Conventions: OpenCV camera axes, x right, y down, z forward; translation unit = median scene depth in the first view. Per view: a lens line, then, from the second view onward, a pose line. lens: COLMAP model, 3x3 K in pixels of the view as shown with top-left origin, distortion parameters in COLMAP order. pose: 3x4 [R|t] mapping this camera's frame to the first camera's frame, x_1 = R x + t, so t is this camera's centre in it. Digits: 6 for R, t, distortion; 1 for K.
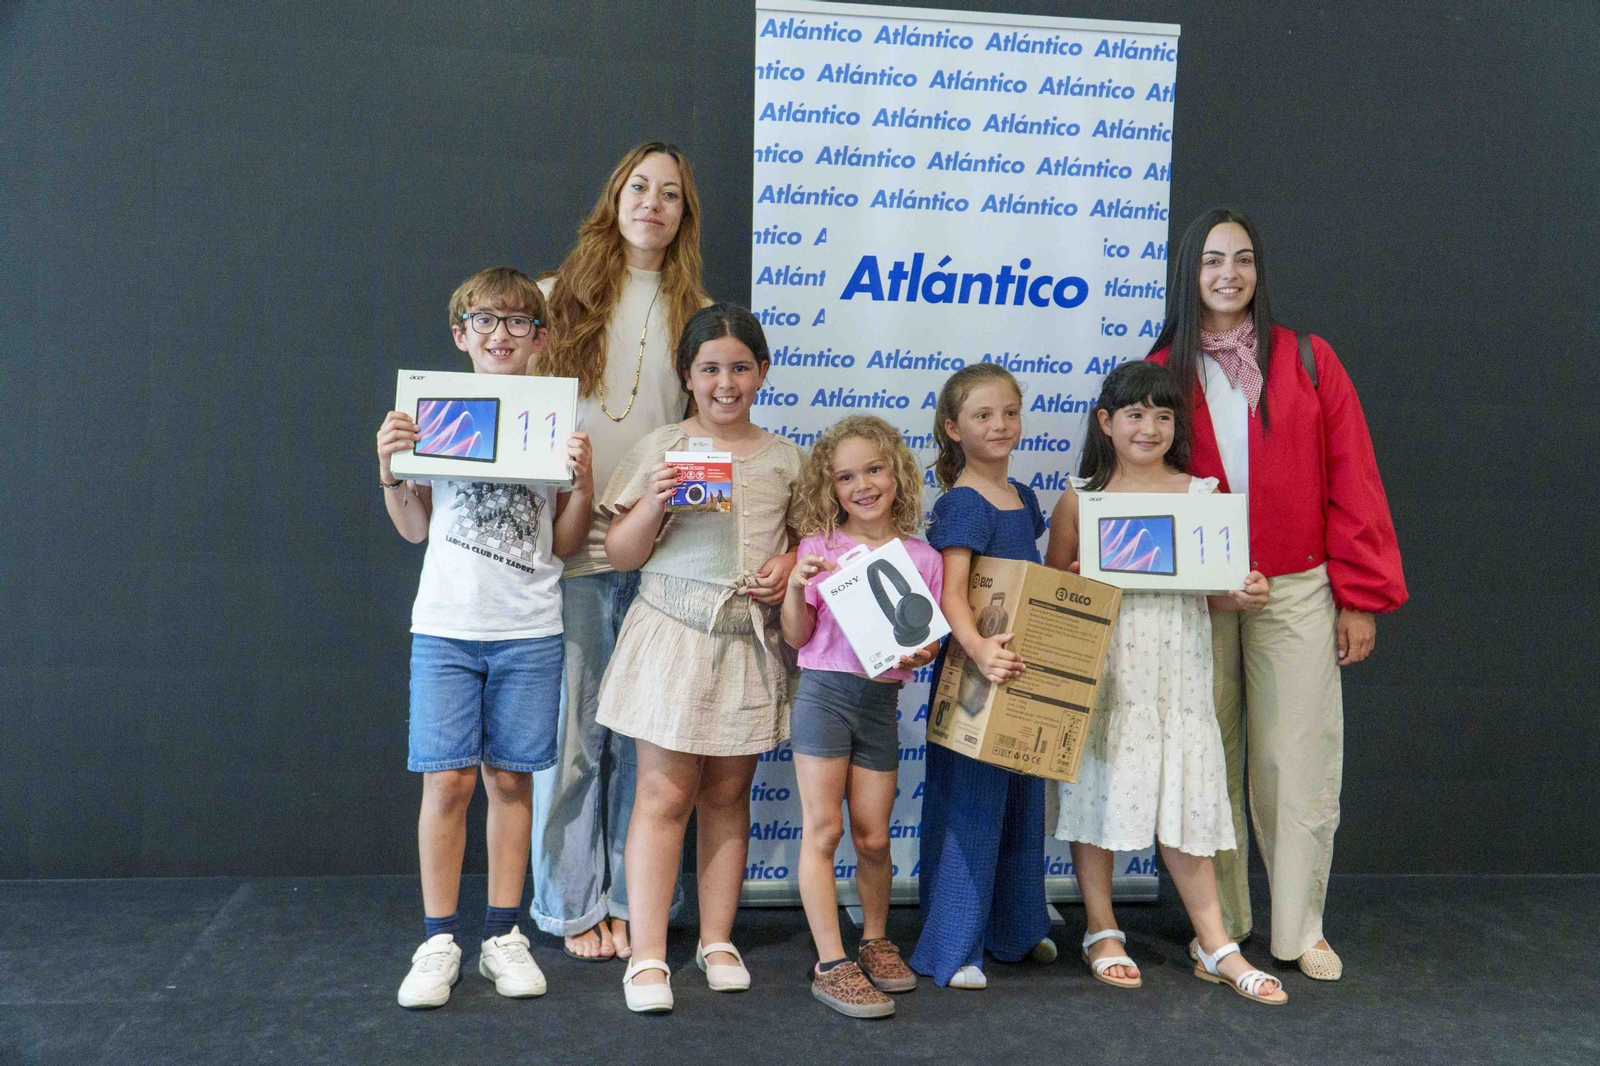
lens RADIAL K [[1701.6, 0, 792.9], [0, 1701.6, 496.7], [0, 0, 1]] dist [0.066175, 0.000000]
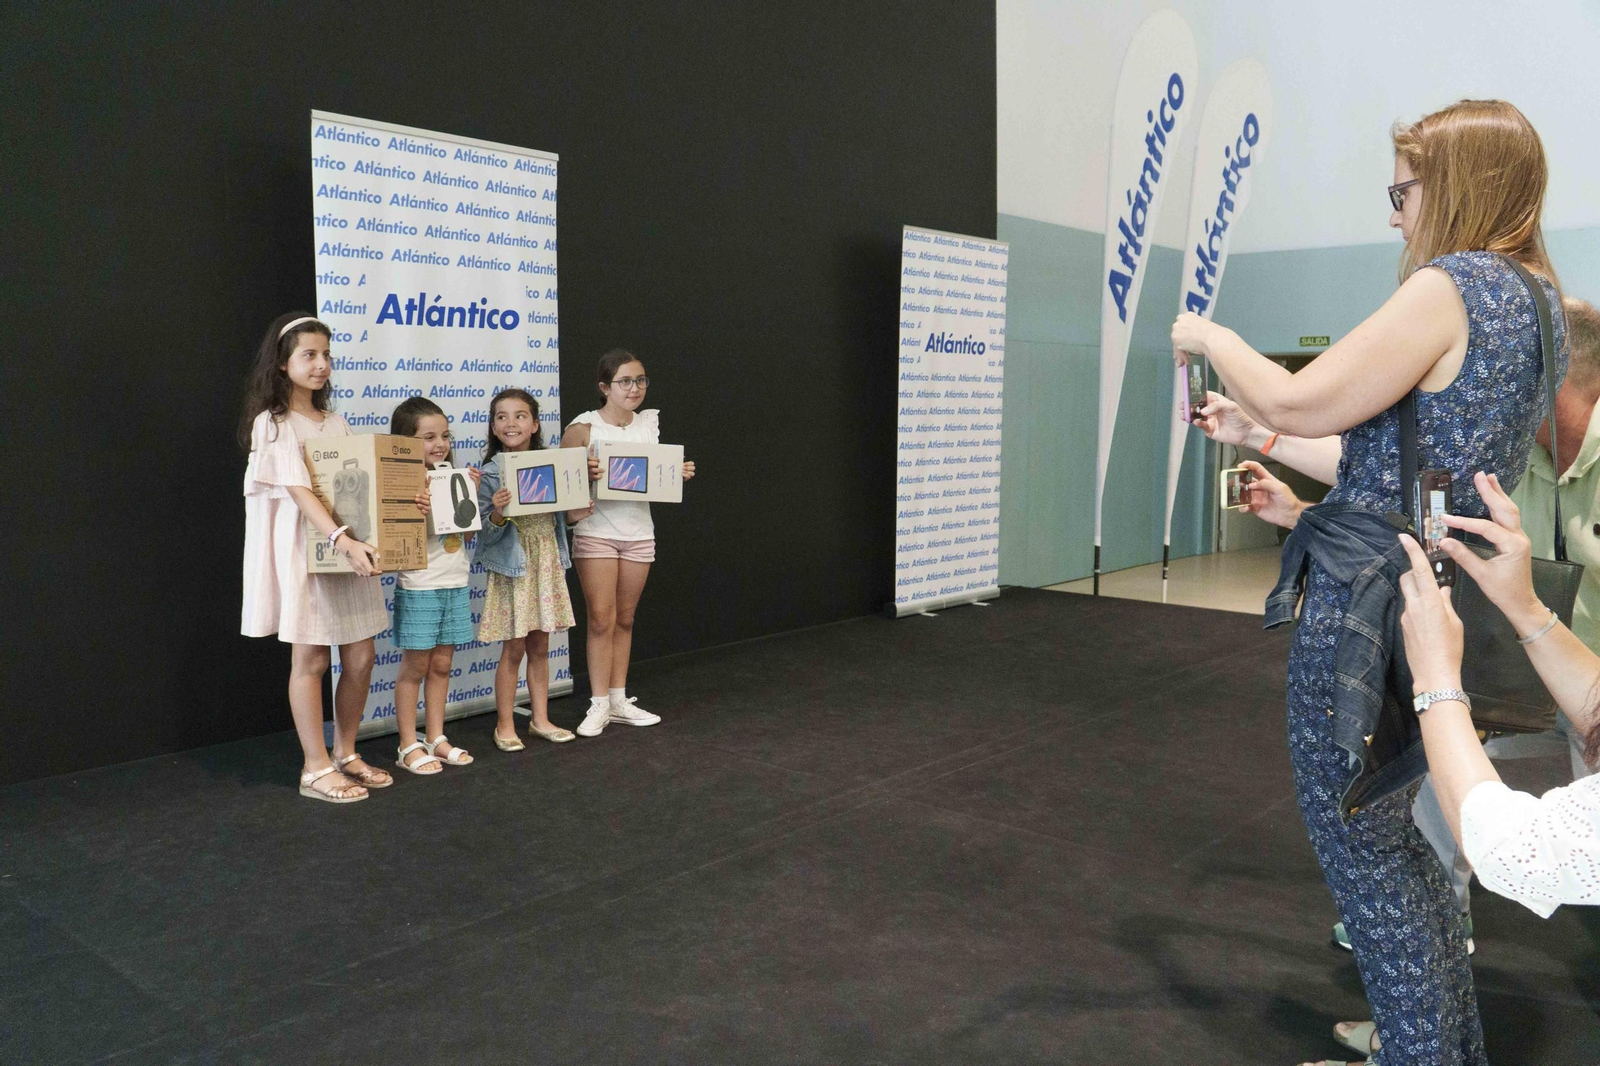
lens RADIAL K [[1278.0, 0, 788.1], [0, 1278.0, 518.2], [0, 0, 1]] dist [-0.016248, -0.015684]
pose [[0.761656, -0.088731, 0.641877, -0.413853], [0.054629, 0.995846, 0.072839, -0.010444], [-0.645674, -0.020413, 0.763340, -0.060277]]
